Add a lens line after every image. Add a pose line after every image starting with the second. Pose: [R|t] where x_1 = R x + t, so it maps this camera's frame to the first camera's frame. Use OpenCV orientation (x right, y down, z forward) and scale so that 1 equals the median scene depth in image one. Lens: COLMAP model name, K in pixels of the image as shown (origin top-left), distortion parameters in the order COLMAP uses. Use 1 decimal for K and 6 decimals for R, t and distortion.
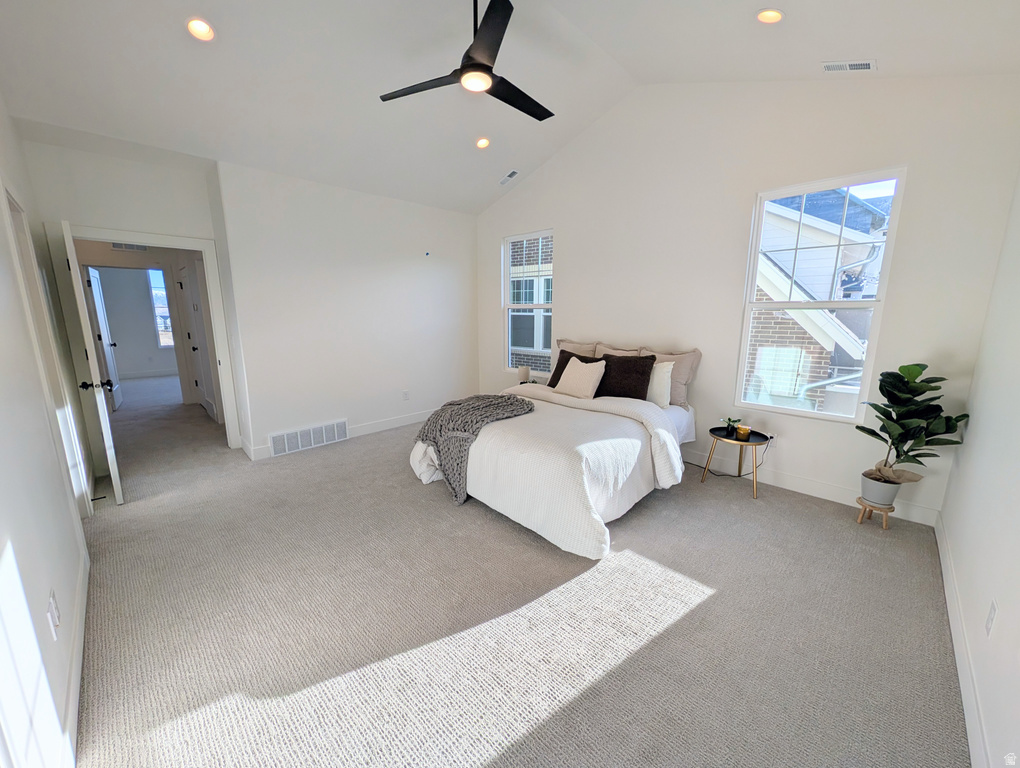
lens RADIAL K [[395.1, 0, 511.3], [0, 395.1, 387.0], [0, 0, 1]] dist [-0.000960, -0.000432]
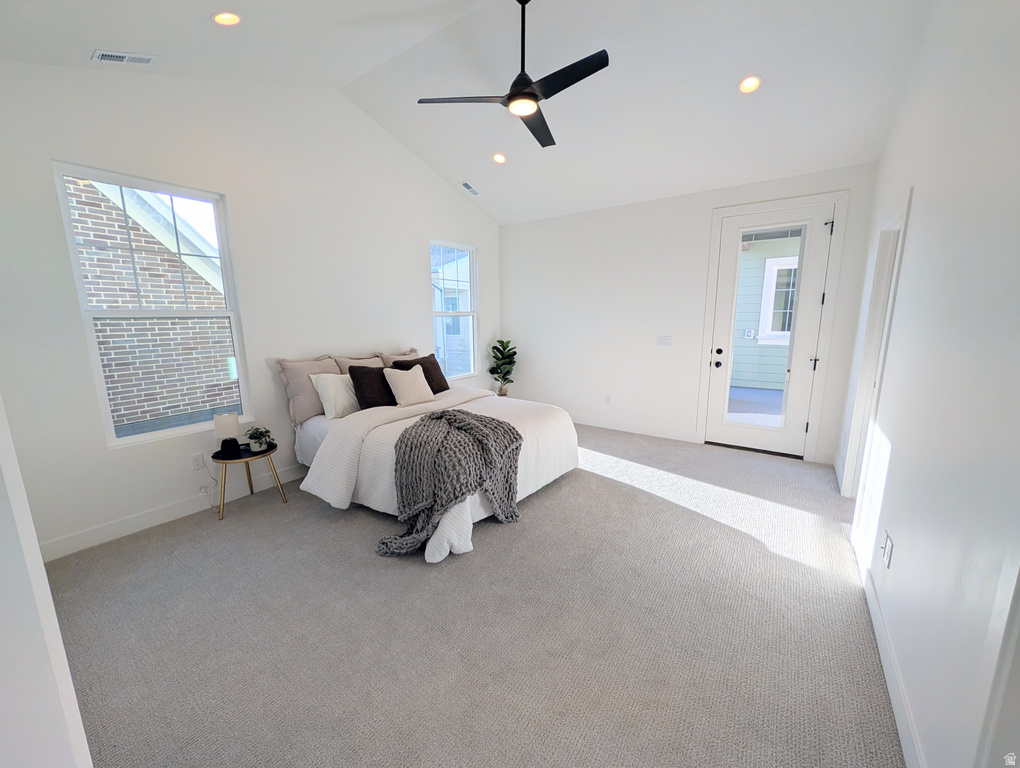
lens RADIAL K [[395.1, 0, 512.0], [0, 395.1, 383.8], [0, 0, 1]] dist [-0.000960, -0.000432]
pose [[-0.168232, -0.169519, 0.971062, -1.111602], [0.198498, 0.959097, 0.201820, -0.237009], [-0.965555, 0.226707, -0.127701, 1.171181]]
